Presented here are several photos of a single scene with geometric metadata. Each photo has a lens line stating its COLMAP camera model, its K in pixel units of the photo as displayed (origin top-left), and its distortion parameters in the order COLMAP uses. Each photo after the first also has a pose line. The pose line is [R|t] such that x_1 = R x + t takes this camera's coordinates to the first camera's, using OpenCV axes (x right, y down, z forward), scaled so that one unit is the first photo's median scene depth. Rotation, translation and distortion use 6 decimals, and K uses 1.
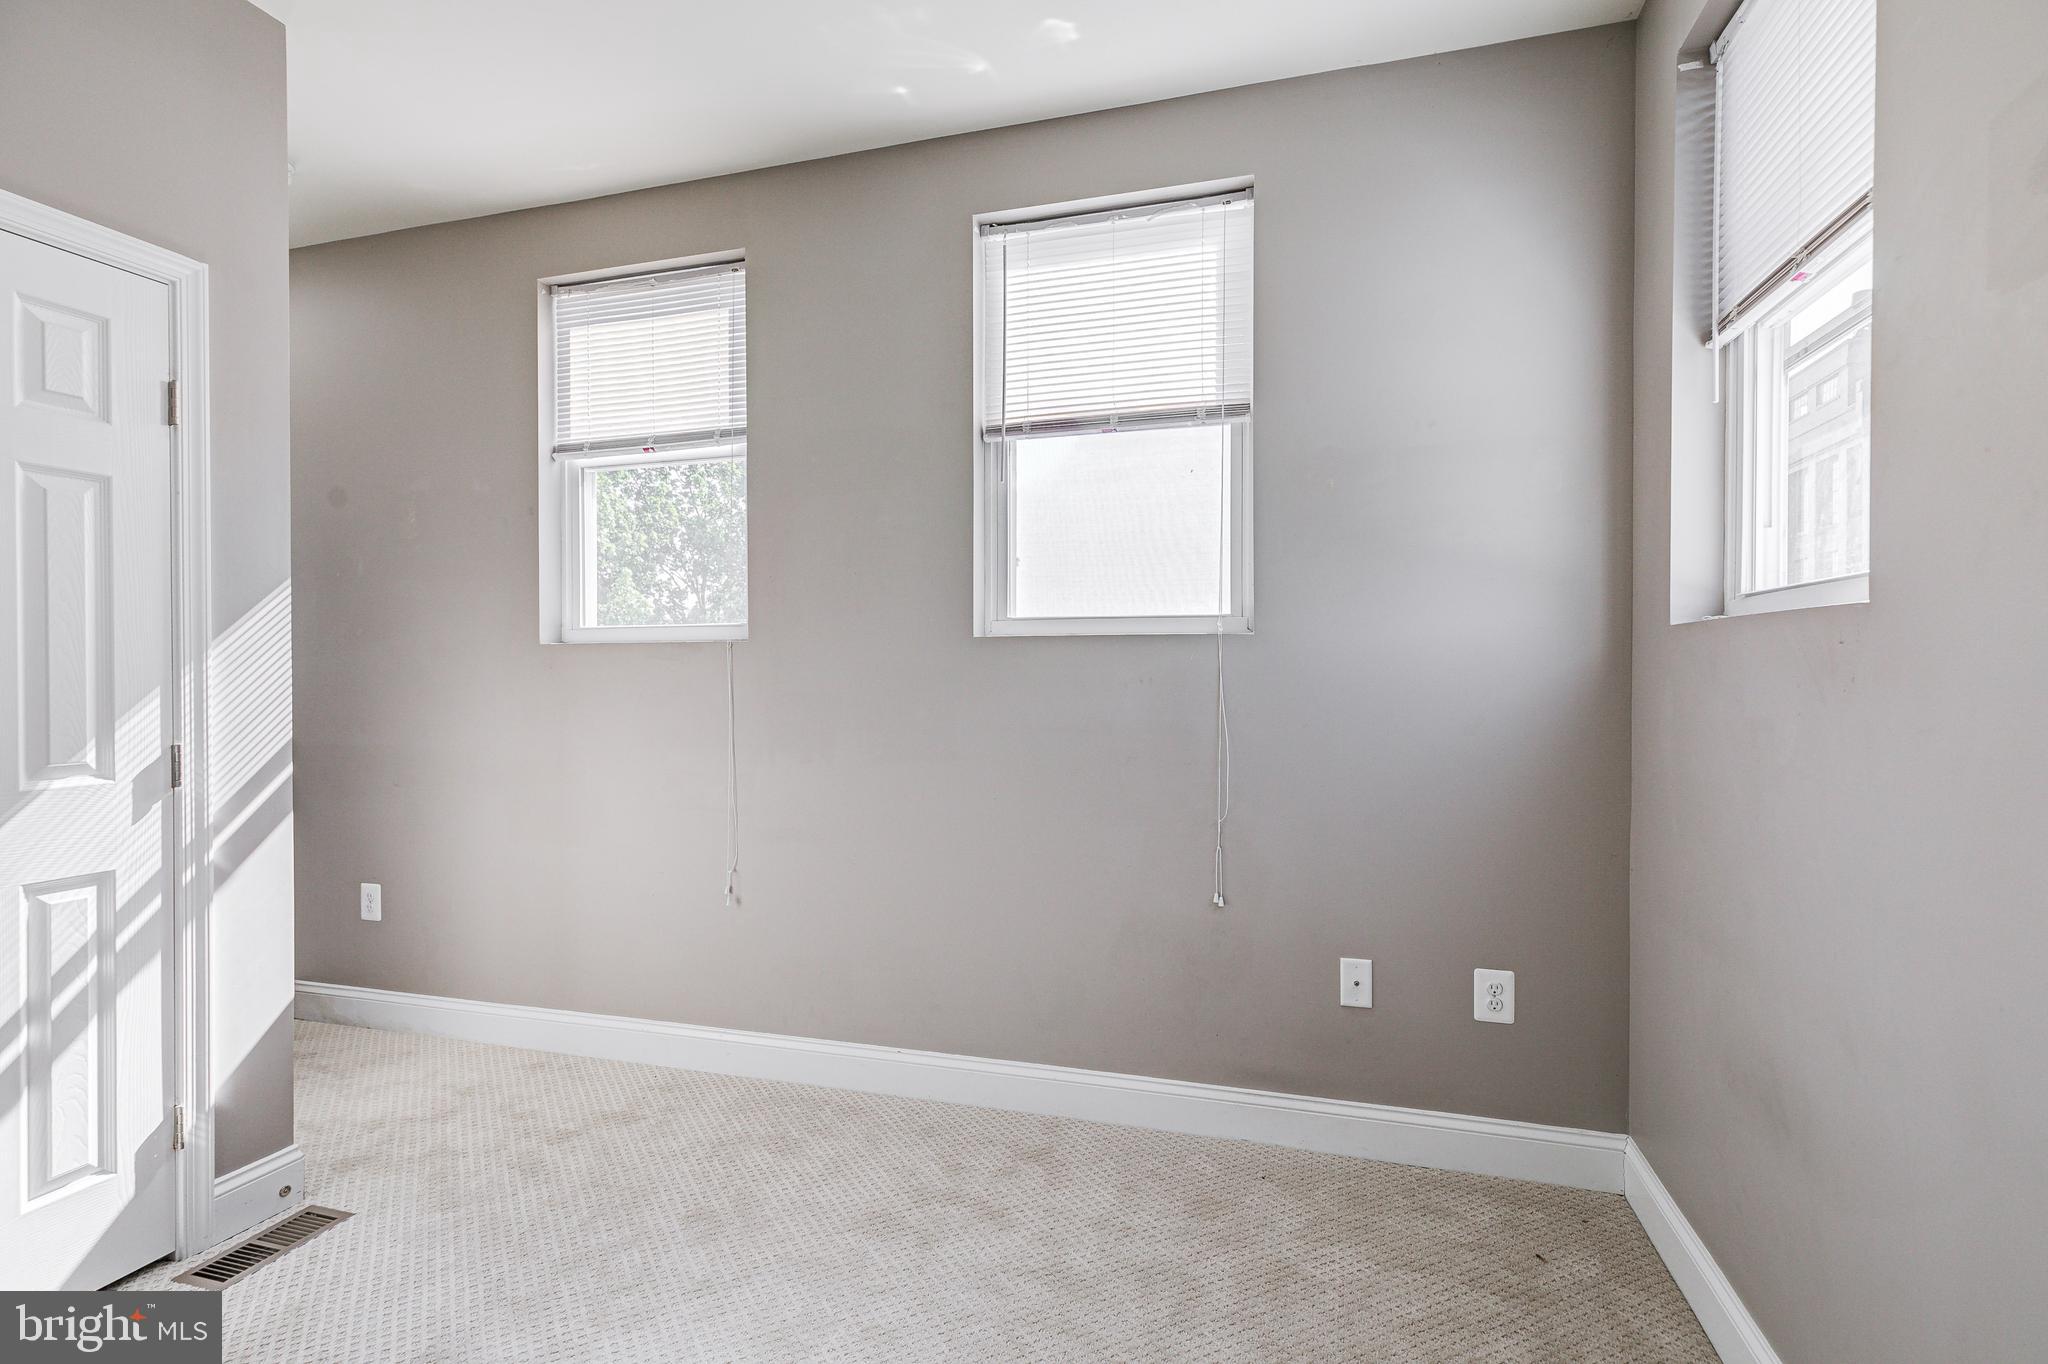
lens RADIAL K [[1025.4, 0, 1008.0], [0, 1025.4, 684.3], [0, 0, 1]] dist [0.016730, -0.000532]
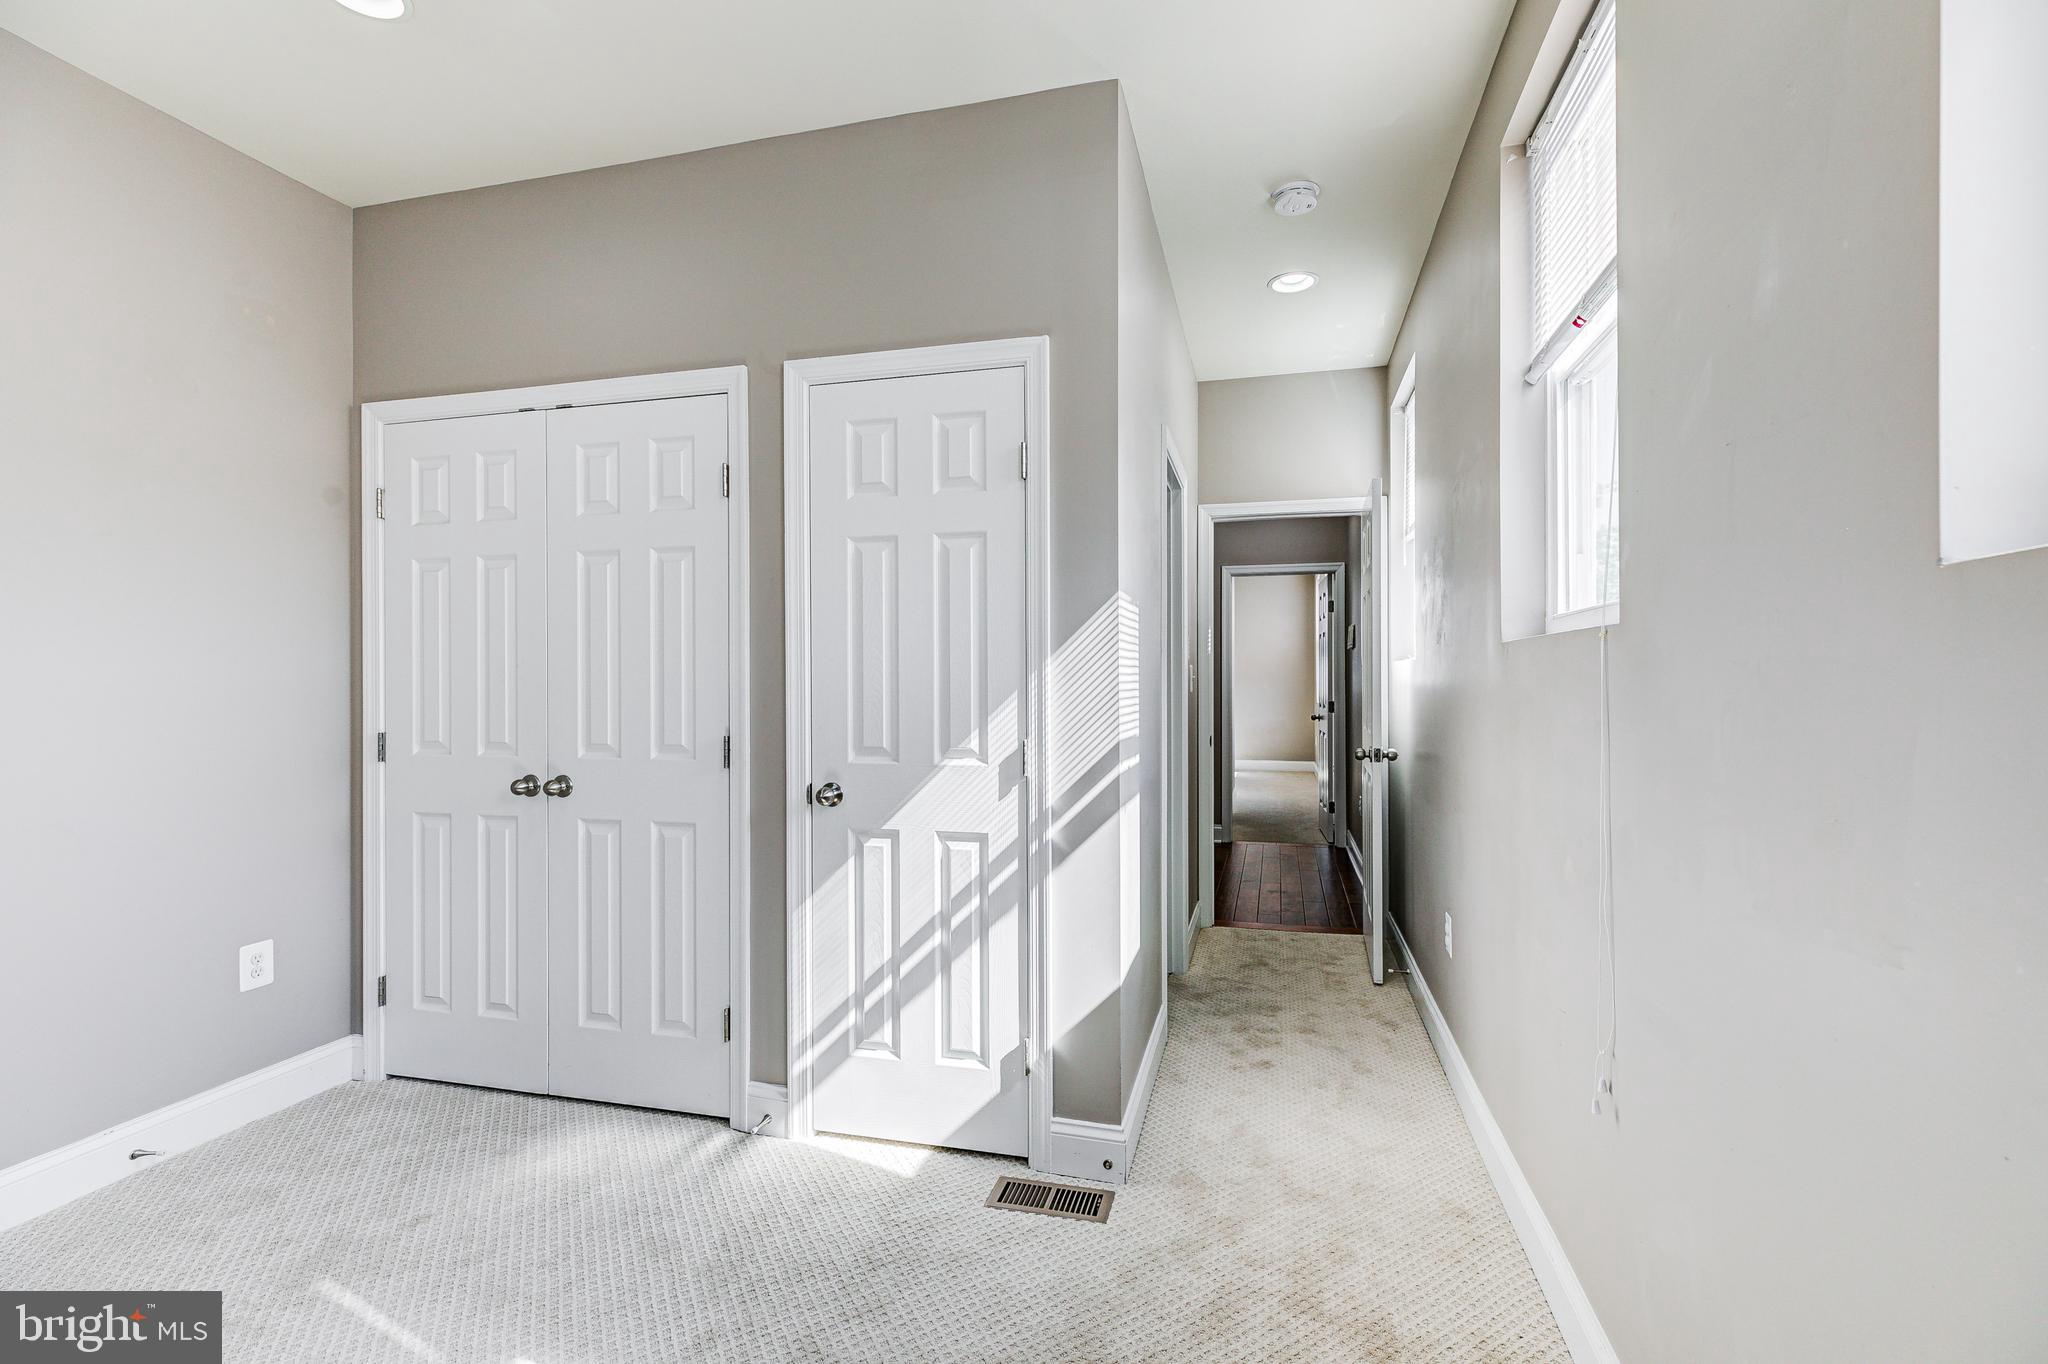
lens RADIAL K [[925.7, 0, 1009.7], [0, 925.7, 667.4], [0, 0, 1]] dist [0.011214, -0.000948]
pose [[0.032077, -0.014604, -0.999379, 0.295352], [-0.004525, 0.999881, -0.014756, -0.009853], [0.999475, 0.004995, 0.032007, 0.970731]]
